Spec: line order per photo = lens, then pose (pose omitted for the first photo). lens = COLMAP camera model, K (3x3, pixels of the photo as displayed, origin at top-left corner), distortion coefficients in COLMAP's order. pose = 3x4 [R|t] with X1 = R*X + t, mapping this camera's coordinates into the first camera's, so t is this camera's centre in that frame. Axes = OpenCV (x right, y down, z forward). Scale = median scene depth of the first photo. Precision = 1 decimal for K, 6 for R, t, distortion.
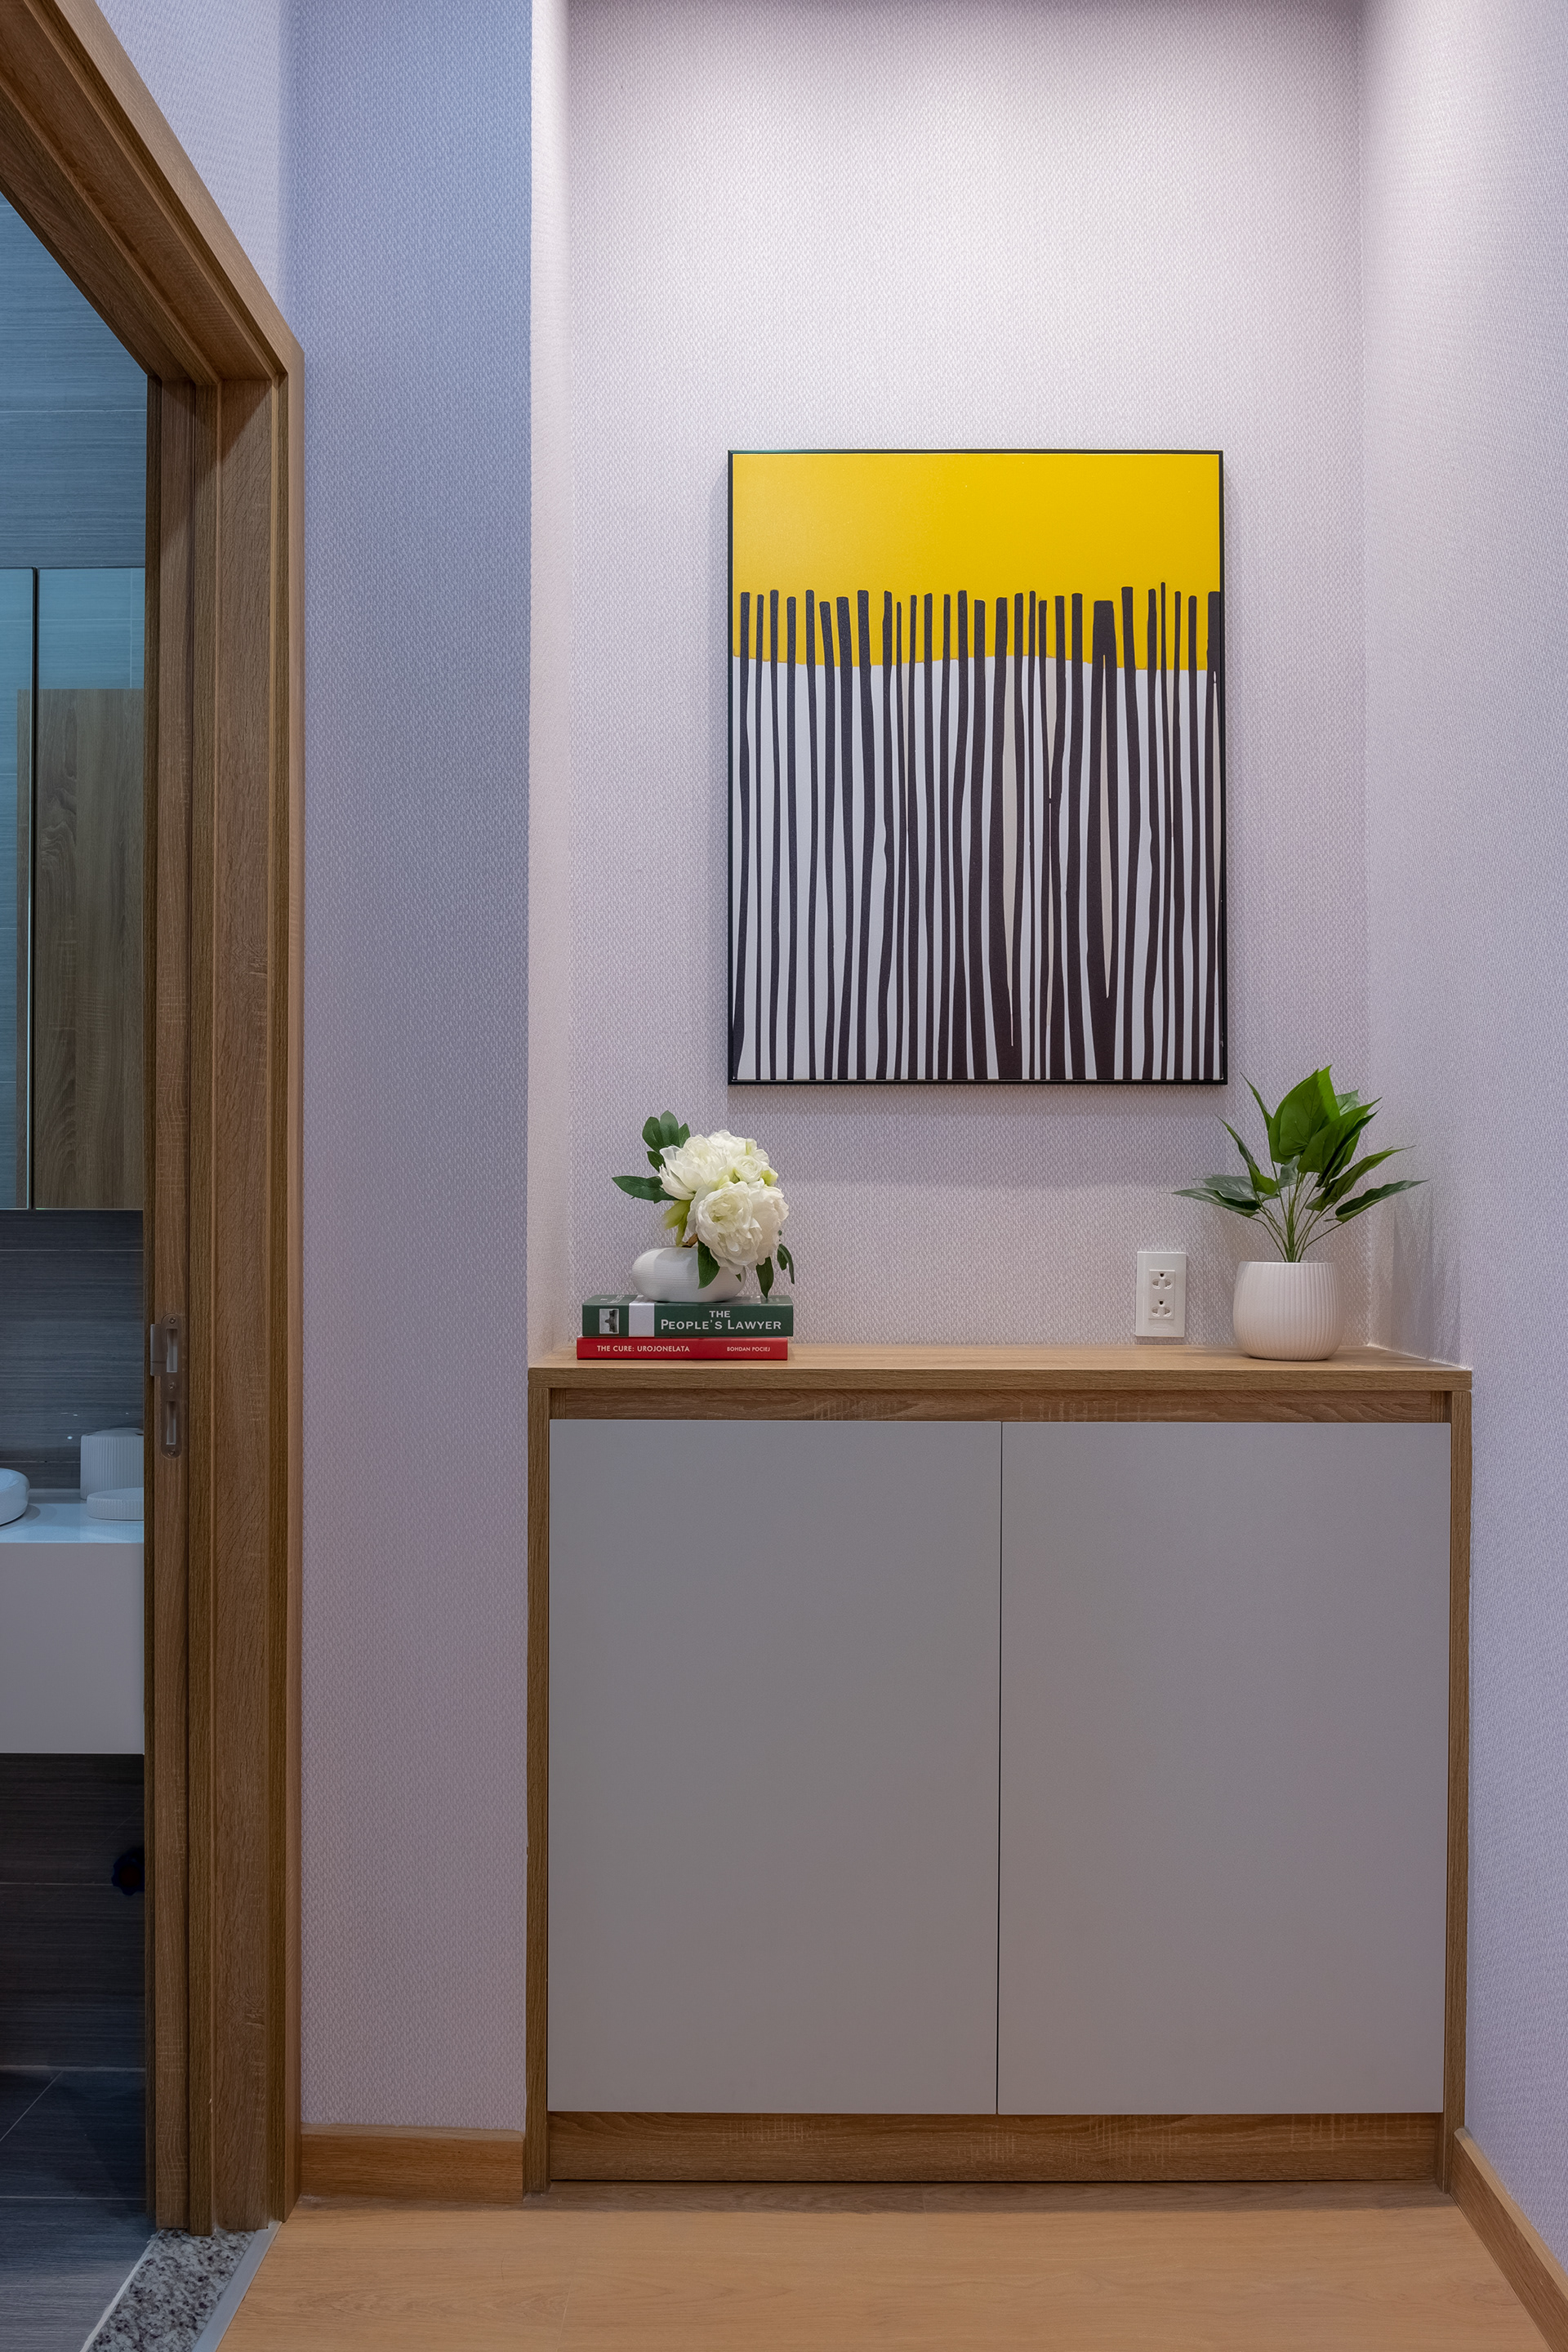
lens RADIAL K [[1622.4, 0, 780.1], [0, 1622.4, 1181.1], [0, 0, 1]] dist [-0.033652, 0.012505]
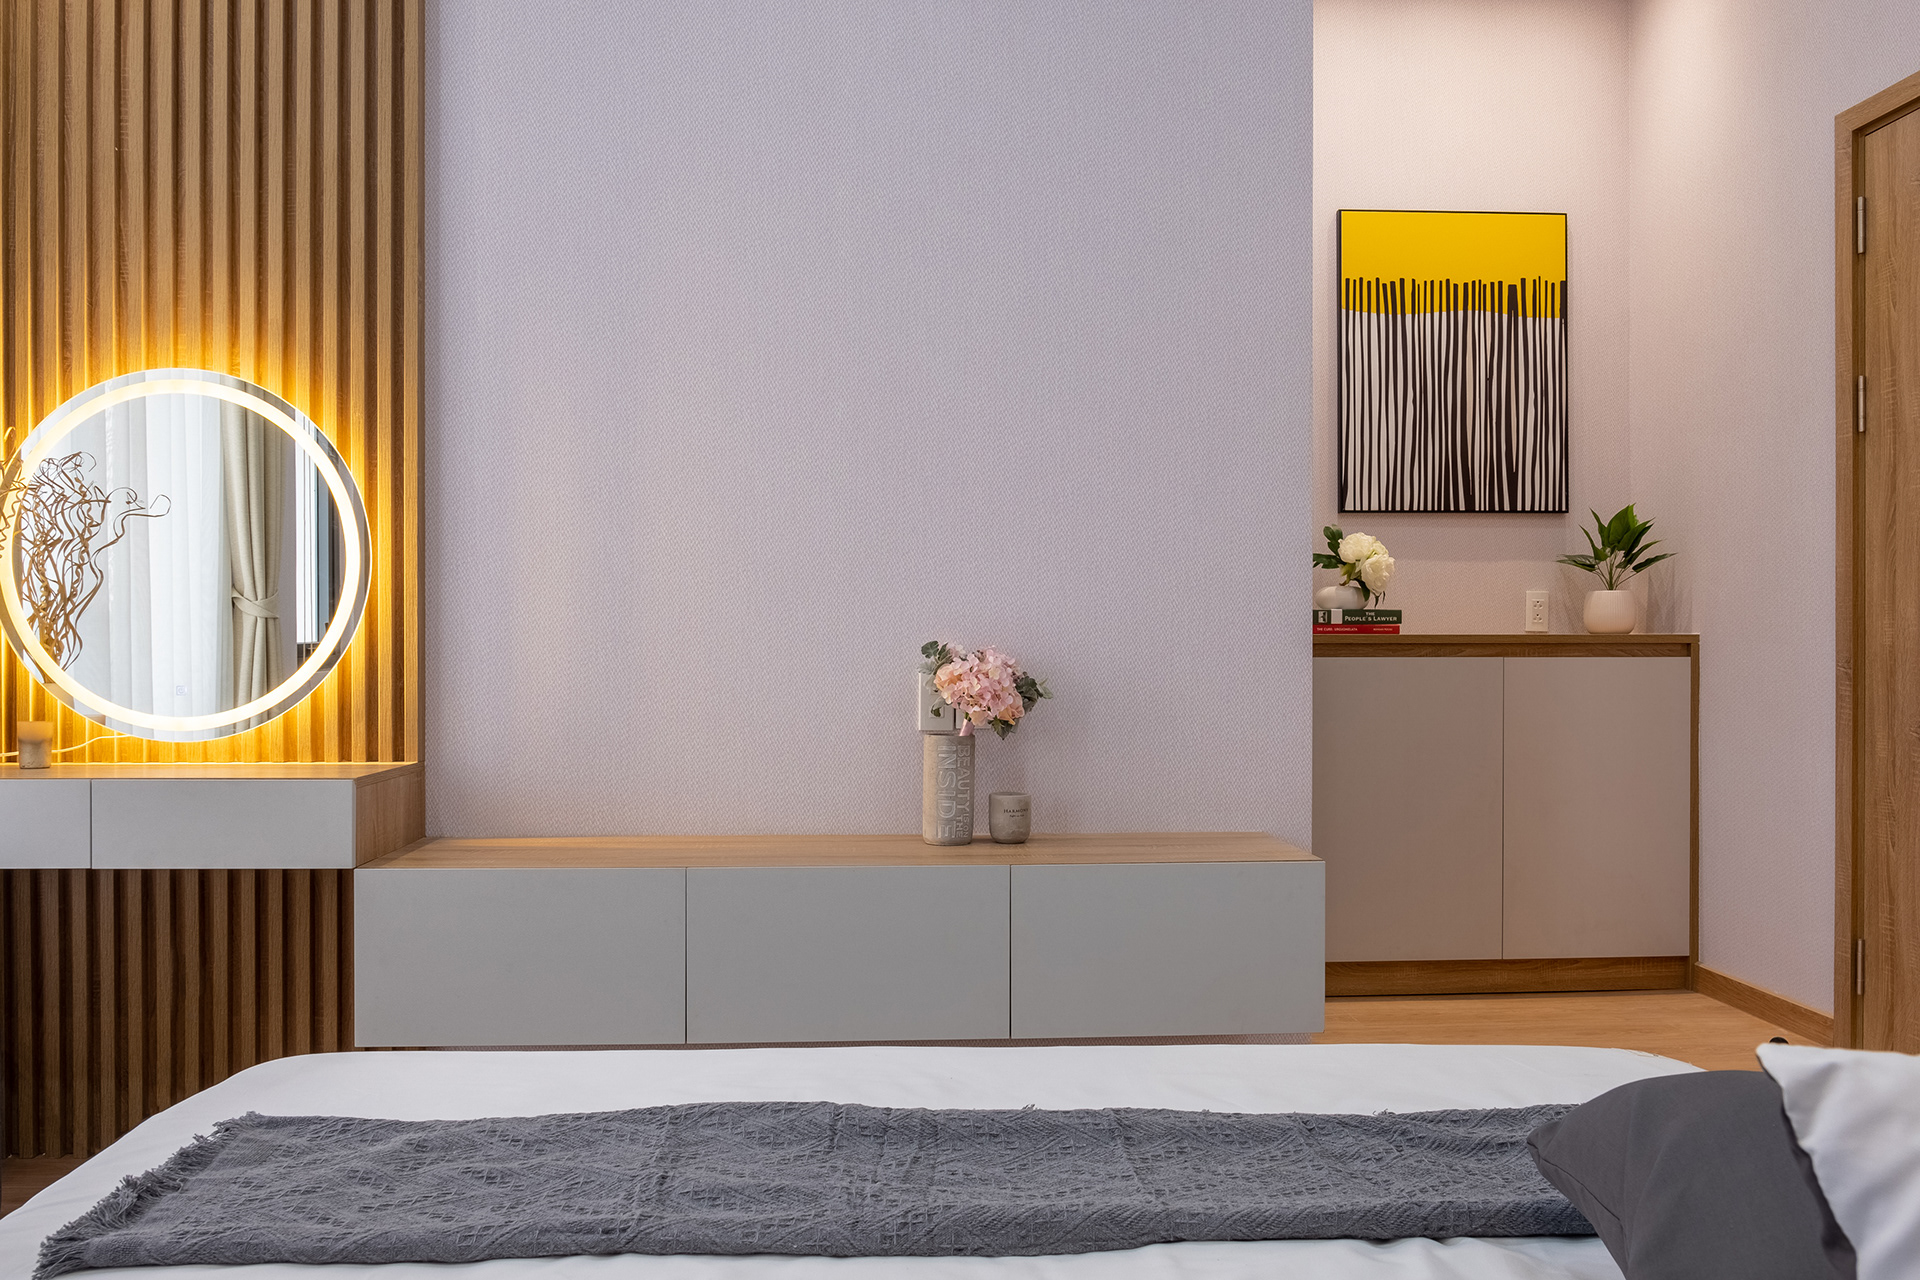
lens RADIAL K [[1438.2, 0, 962.5], [0, 1438.2, 639.3], [0, 0, 1]] dist [-0.000668, -0.006122]
pose [[0.996719, -0.004971, 0.080787, -0.676761], [0.003968, 0.999913, 0.012576, 0.080228], [-0.080842, -0.012214, 0.996652, -0.832104]]
